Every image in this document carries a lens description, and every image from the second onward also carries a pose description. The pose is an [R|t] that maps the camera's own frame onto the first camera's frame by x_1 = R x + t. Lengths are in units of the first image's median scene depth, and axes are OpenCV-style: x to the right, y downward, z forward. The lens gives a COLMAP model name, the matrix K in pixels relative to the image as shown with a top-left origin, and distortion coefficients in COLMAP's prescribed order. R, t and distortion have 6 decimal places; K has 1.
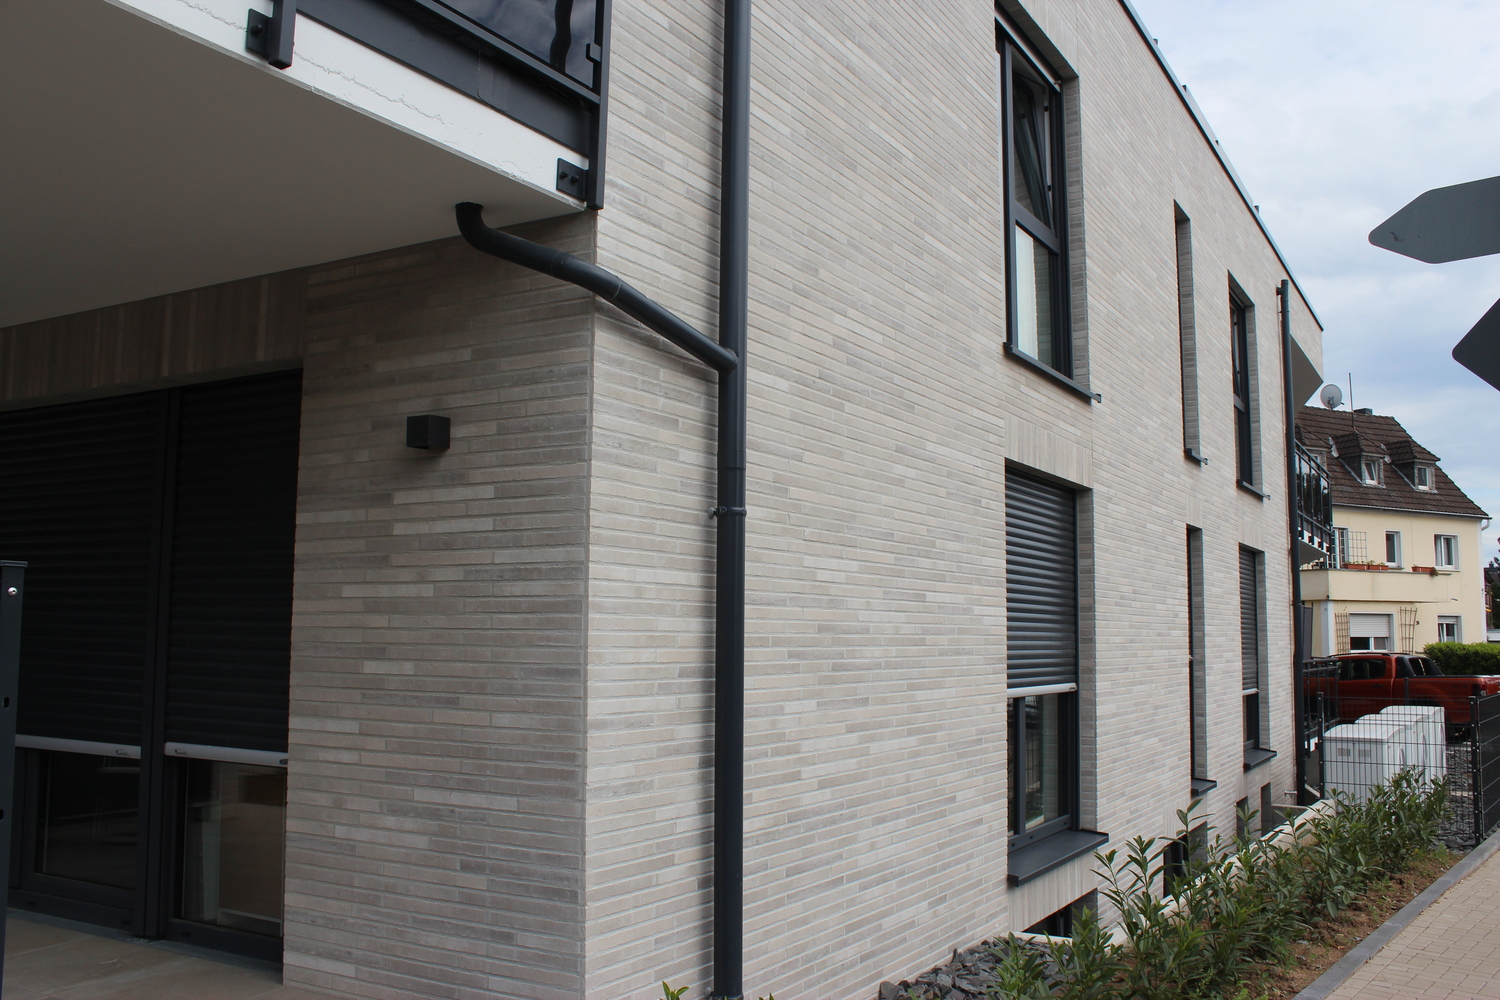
lens RADIAL K [[1265.1, 0, 745.7], [0, 1265.1, 499.4], [0, 0, 1]] dist [-0.148597, 0.102188]
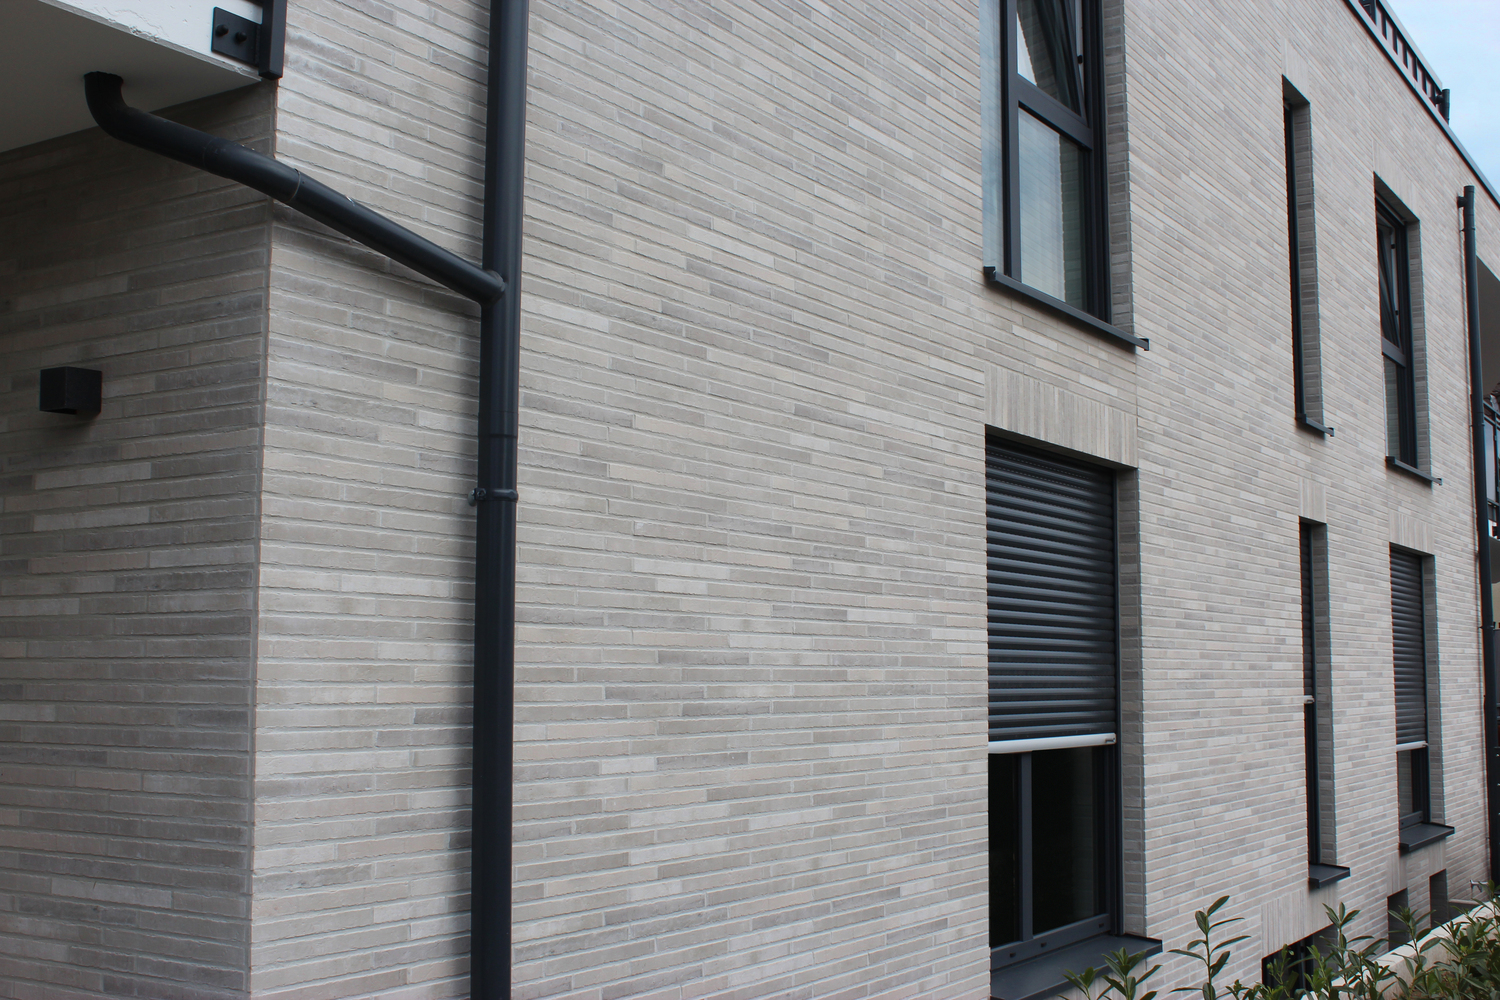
lens RADIAL K [[1644.3, 0, 750.9], [0, 1644.3, 499.2], [0, 0, 1]] dist [-0.079246, 0.000000]
pose [[0.999171, -0.010721, -0.039265, 0.155800], [0.010760, 0.999942, 0.000787, 0.011516], [0.039254, -0.001209, 0.999229, 0.058874]]
